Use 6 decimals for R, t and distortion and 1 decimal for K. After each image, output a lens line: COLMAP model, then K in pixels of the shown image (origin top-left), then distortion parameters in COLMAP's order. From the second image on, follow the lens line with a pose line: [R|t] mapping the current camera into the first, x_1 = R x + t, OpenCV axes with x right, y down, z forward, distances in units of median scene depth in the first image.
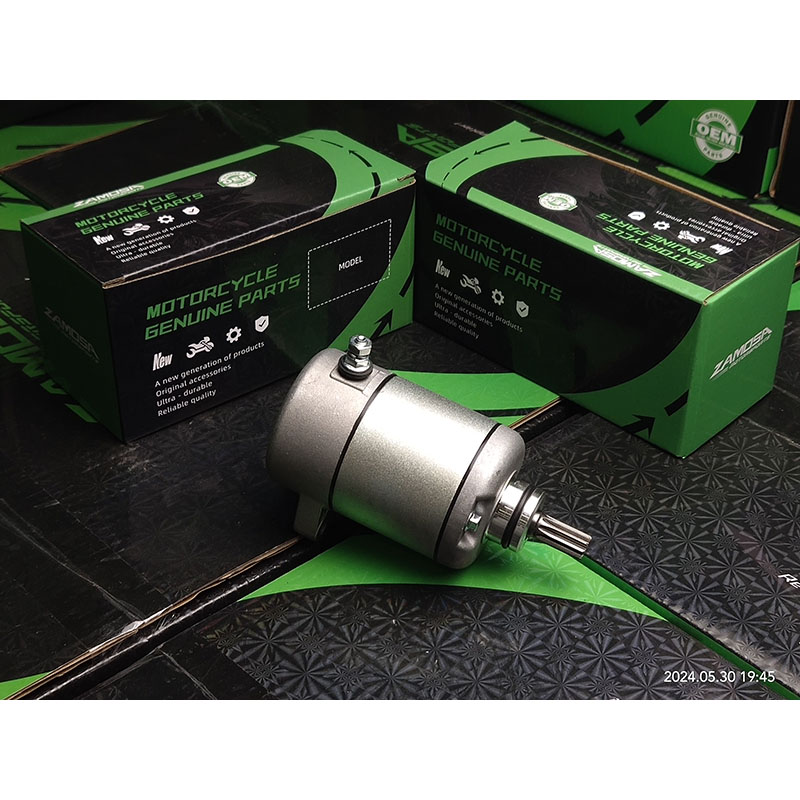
lens RADIAL K [[1374.4, 0, 399.6], [0, 1374.4, 414.7], [0, 0, 1]] dist [0.013627, -0.242693]
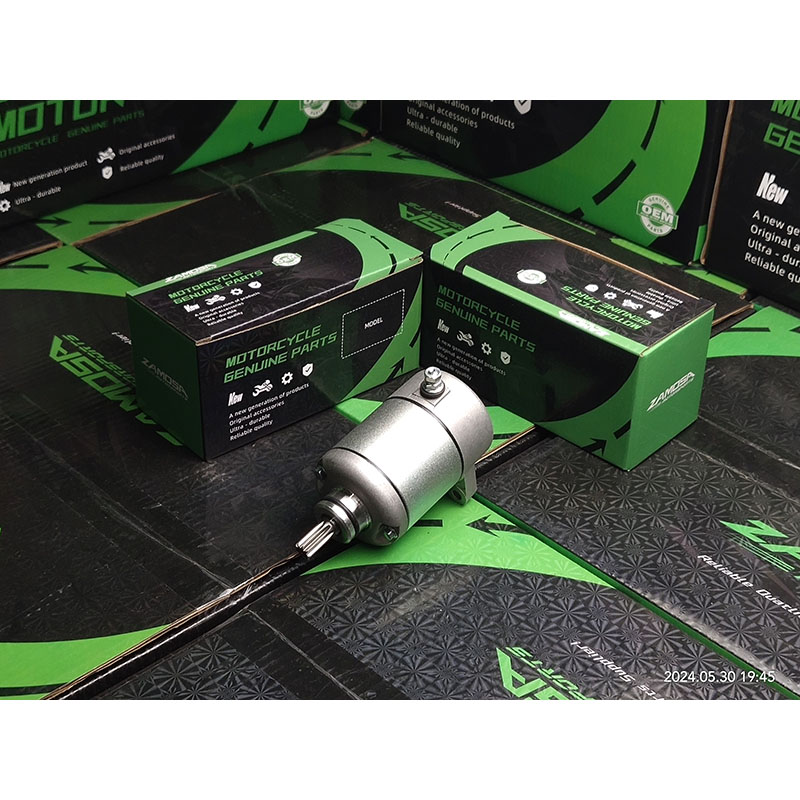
lens RADIAL K [[1370.2, 0, 386.2], [0, 1370.2, 390.2], [0, 0, 1]] dist [0.026085, -0.079881]
pose [[0.999913, -0.002751, 0.012910, -0.043734], [0.003262, 0.999207, -0.039678, 0.005648], [-0.012791, 0.039717, 0.999129, -0.321279]]
